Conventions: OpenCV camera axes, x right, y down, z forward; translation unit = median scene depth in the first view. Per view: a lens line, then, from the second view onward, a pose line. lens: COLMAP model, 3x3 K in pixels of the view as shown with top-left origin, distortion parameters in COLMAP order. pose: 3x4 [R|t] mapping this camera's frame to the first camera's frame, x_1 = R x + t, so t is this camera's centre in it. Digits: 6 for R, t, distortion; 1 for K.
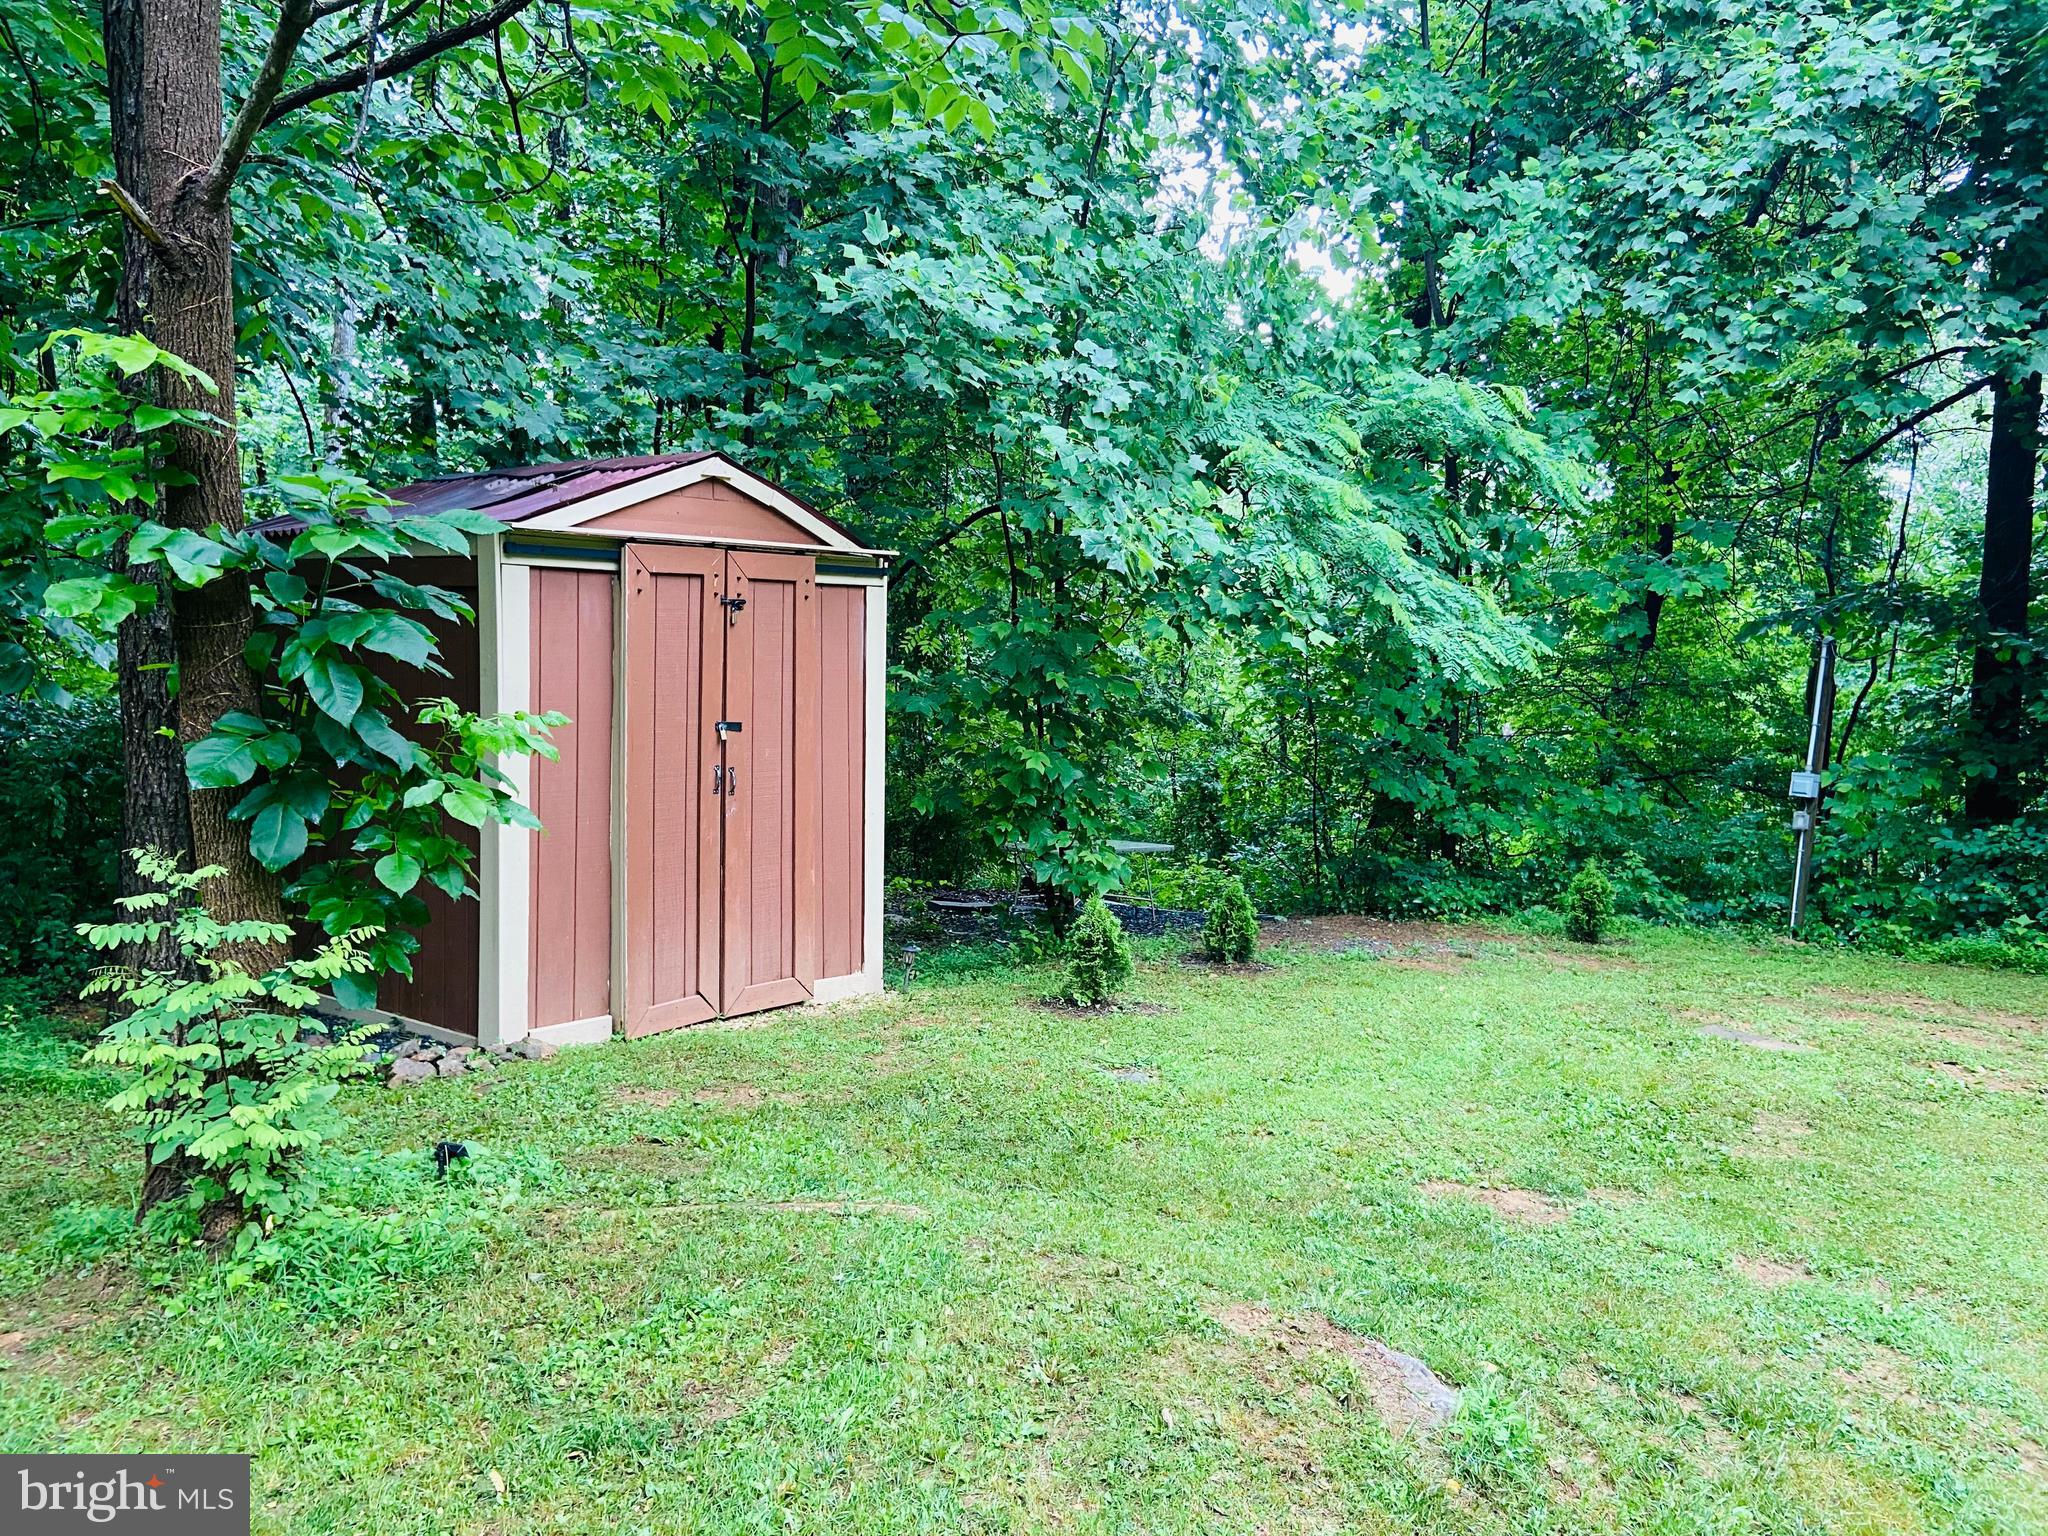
lens RADIAL K [[1563.6, 0, 1021.1], [0, 1563.6, 764.1], [0, 0, 1]] dist [0.081328, -0.062328]
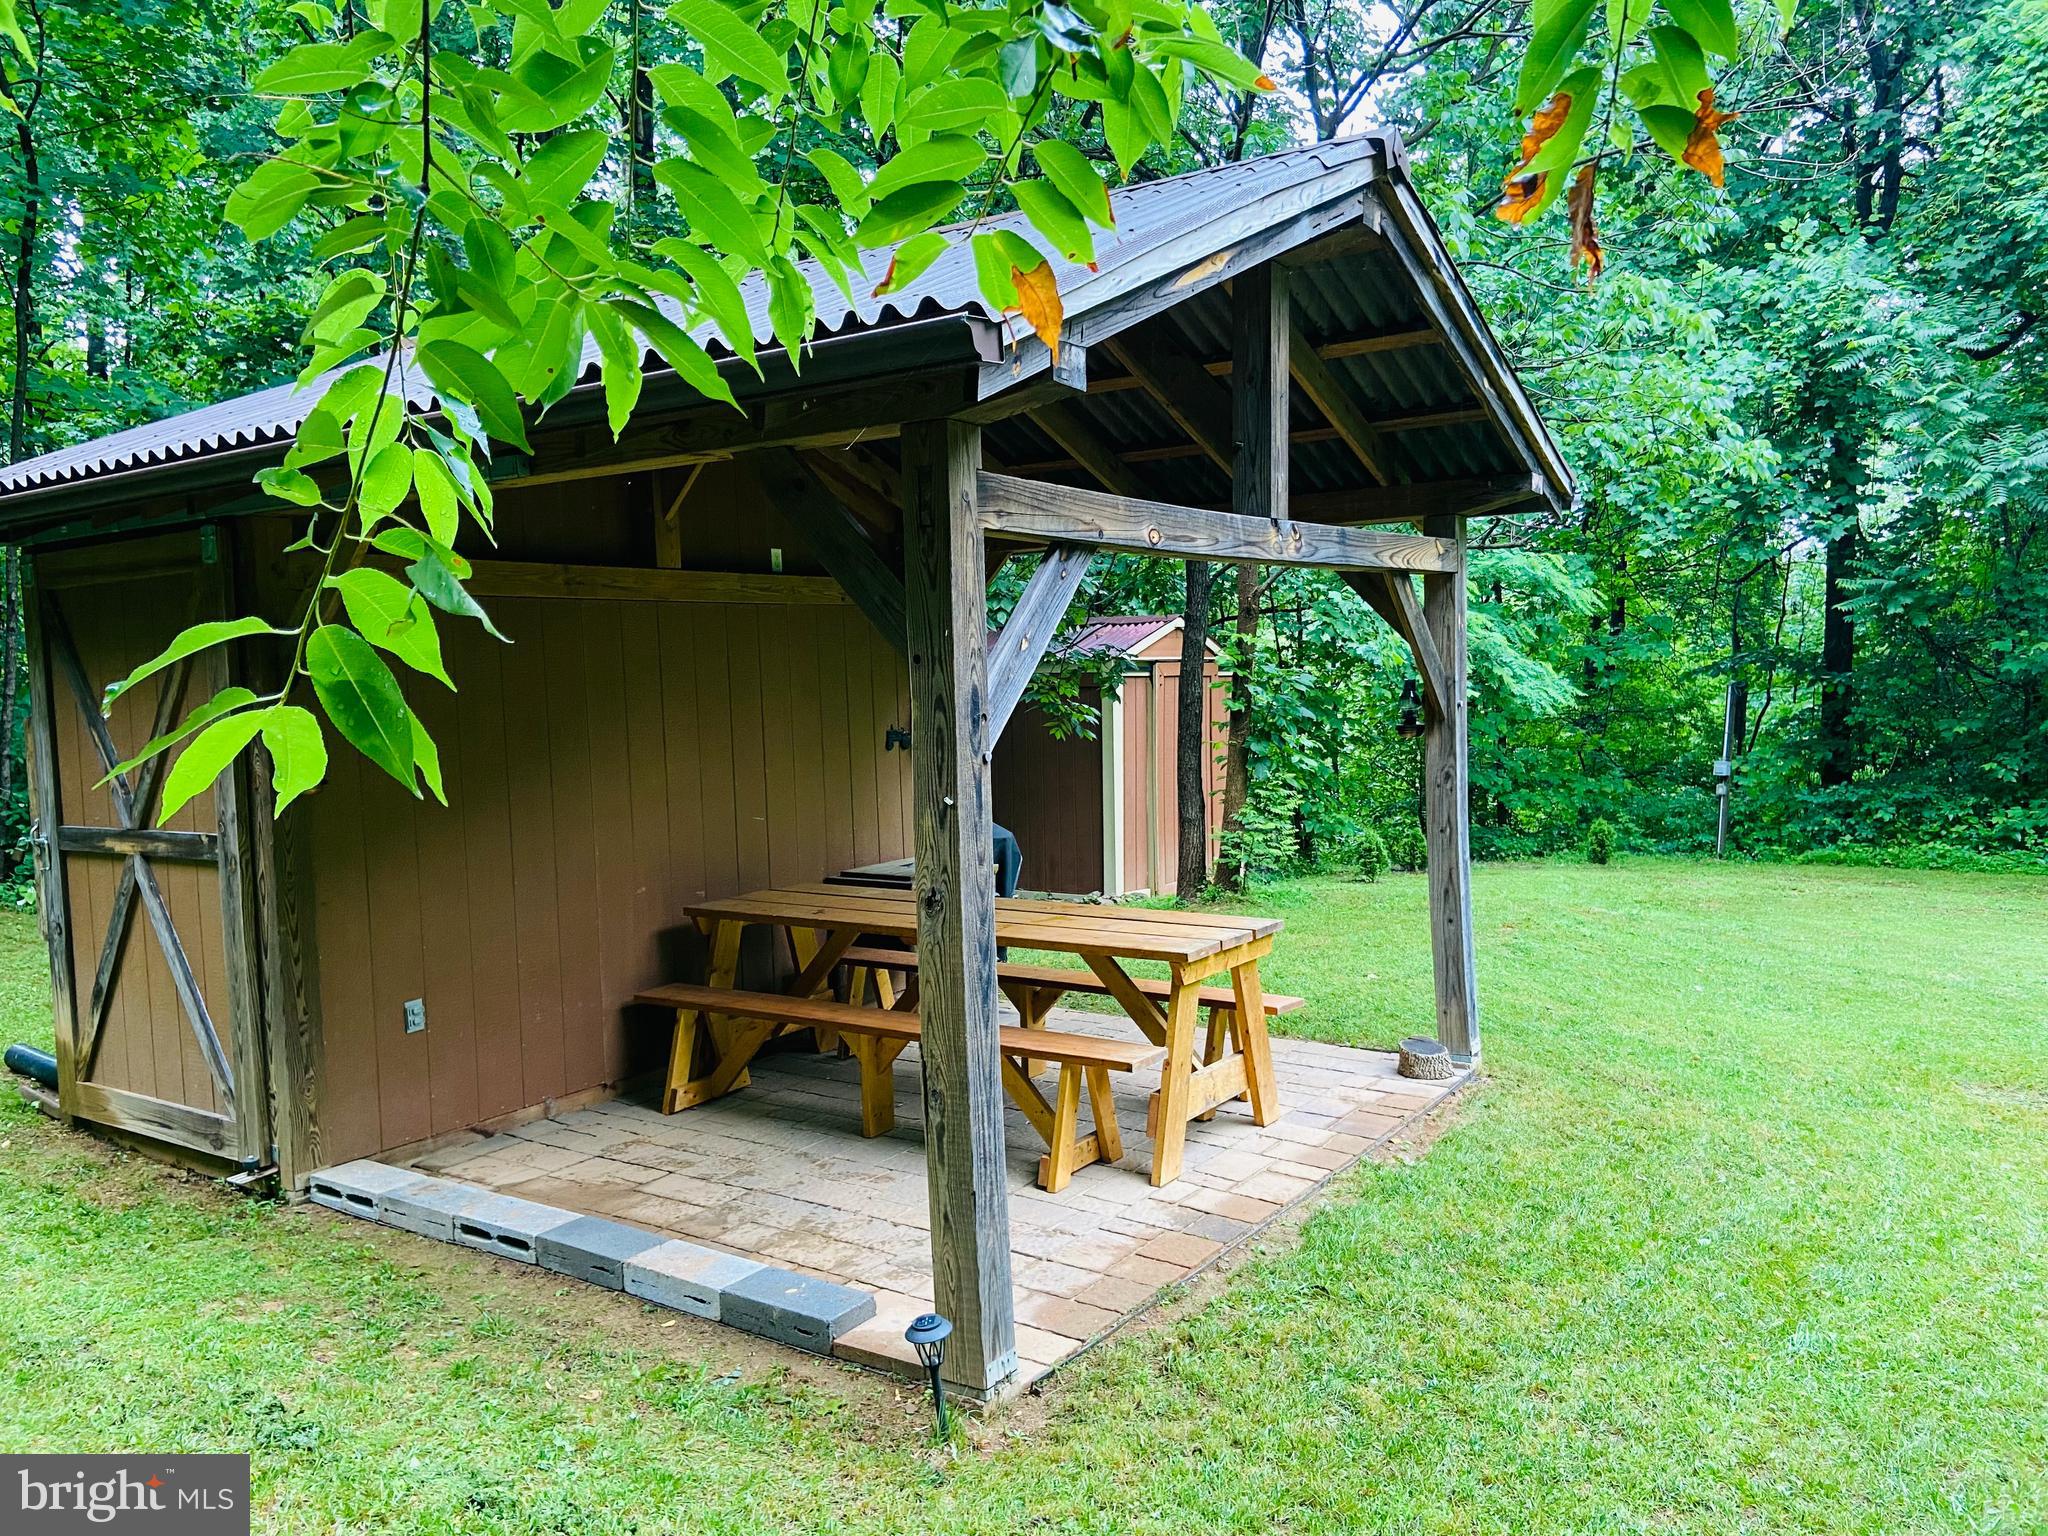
lens RADIAL K [[1563.6, 0, 1025.2], [0, 1563.6, 786.1], [0, 0, 1]] dist [0.081328, -0.062328]
pose [[0.998612, -0.039158, 0.035234, -0.316848], [0.039787, 0.999058, -0.017314, 0.033867], [-0.034523, 0.018691, 0.999229, -0.678731]]
